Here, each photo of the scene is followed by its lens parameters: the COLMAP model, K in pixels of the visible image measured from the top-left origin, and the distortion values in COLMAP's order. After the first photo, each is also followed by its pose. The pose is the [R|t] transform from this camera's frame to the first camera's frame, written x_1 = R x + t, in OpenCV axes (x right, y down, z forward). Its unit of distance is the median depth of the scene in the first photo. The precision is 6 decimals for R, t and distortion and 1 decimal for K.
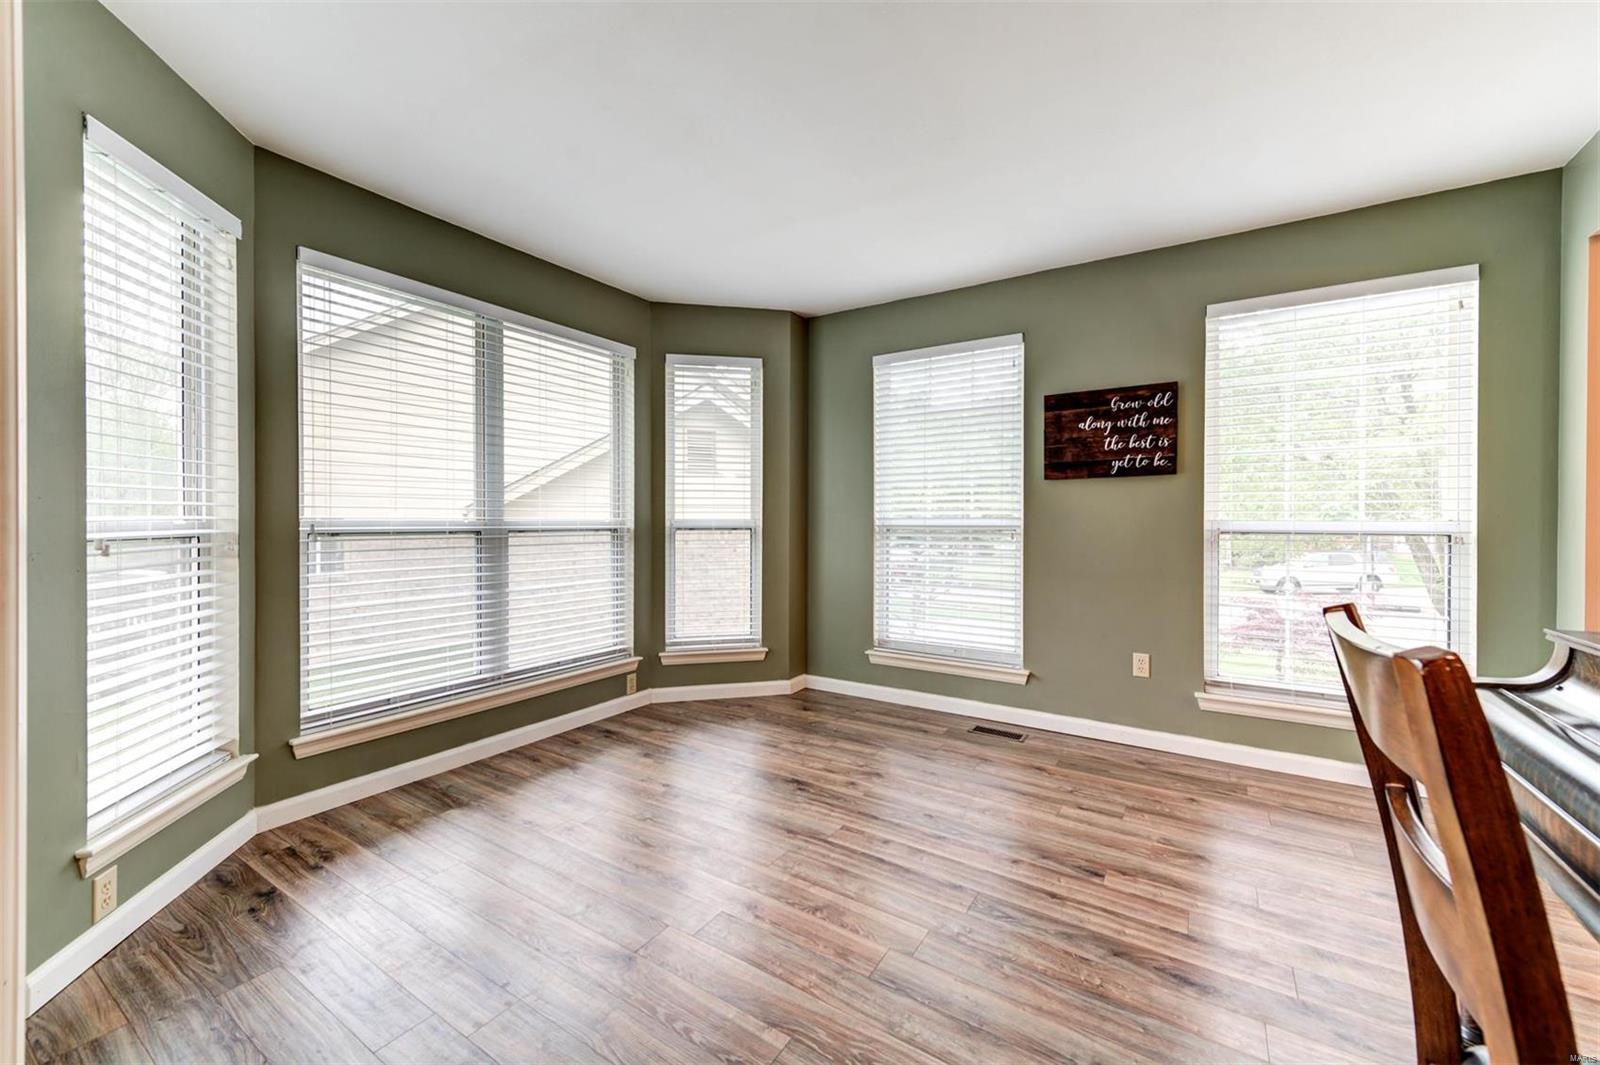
lens RADIAL K [[628.5, 0, 814.8], [0, 628.5, 531.0], [0, 0, 1]] dist [0.002107, -0.000633]
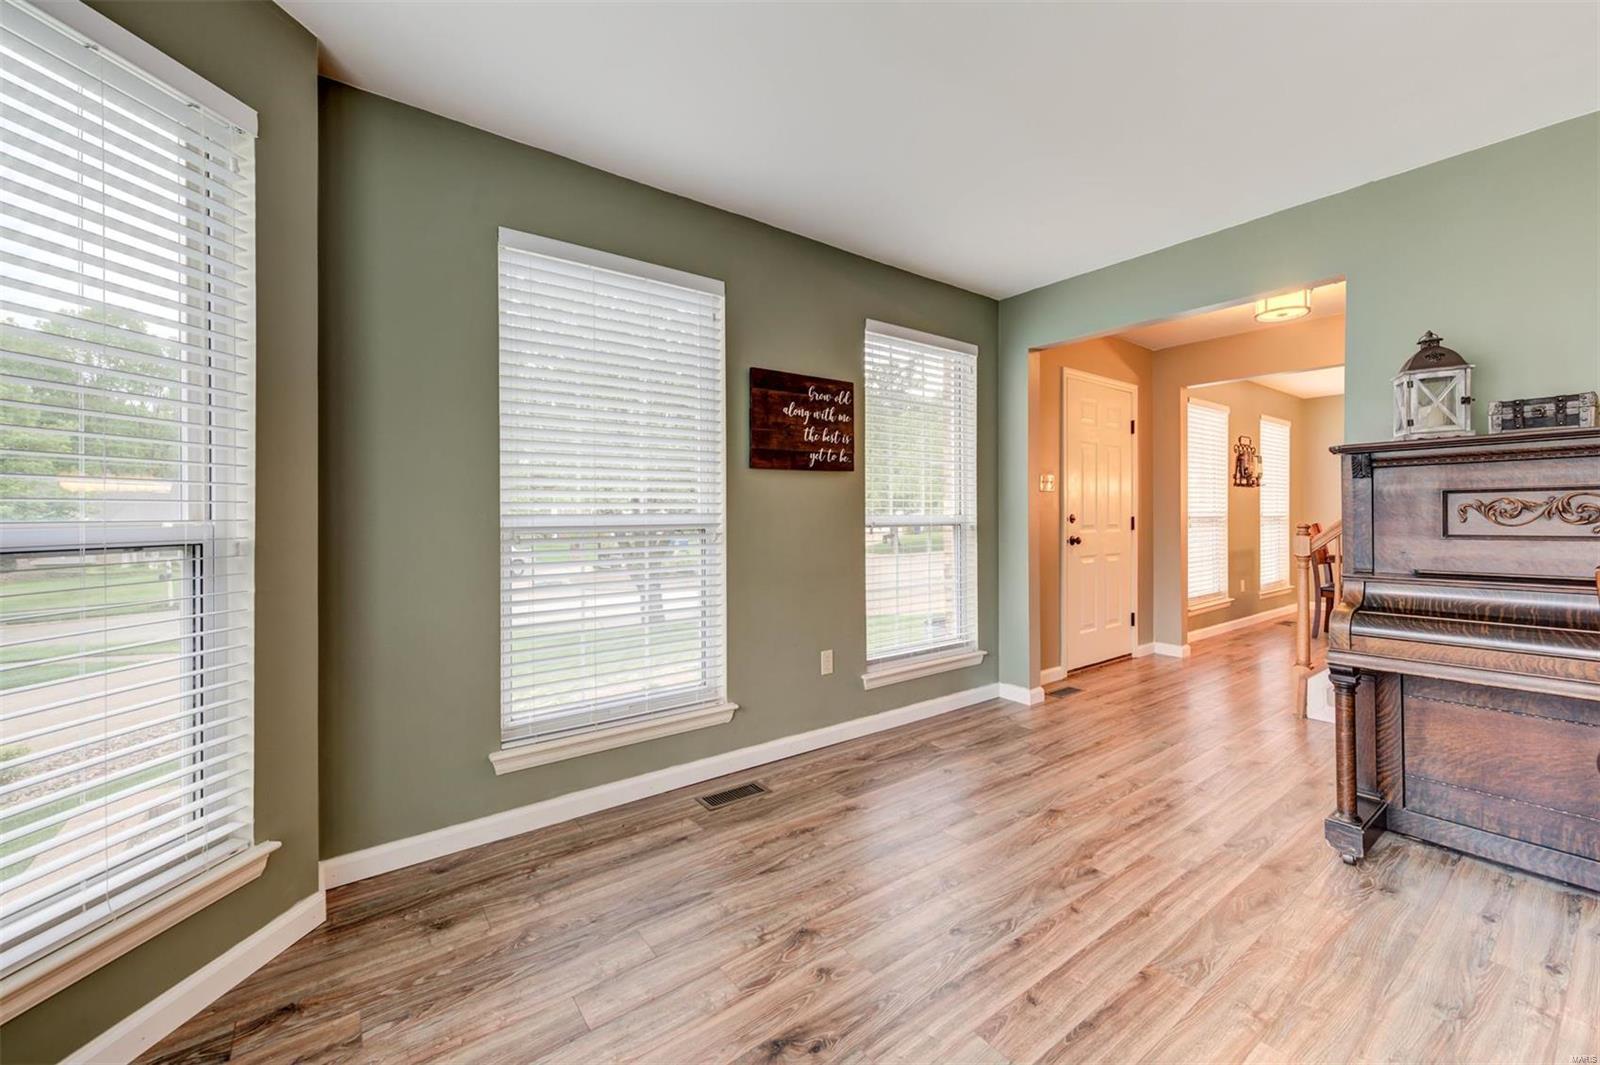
lens RADIAL K [[628.5, 0, 803.1], [0, 628.5, 516.5], [0, 0, 1]] dist [0.002107, -0.000633]
pose [[0.361110, -0.011350, 0.932454, -0.409197], [0.019236, 0.999804, 0.004720, -0.021027], [-0.932325, 0.016233, 0.361257, 0.669775]]
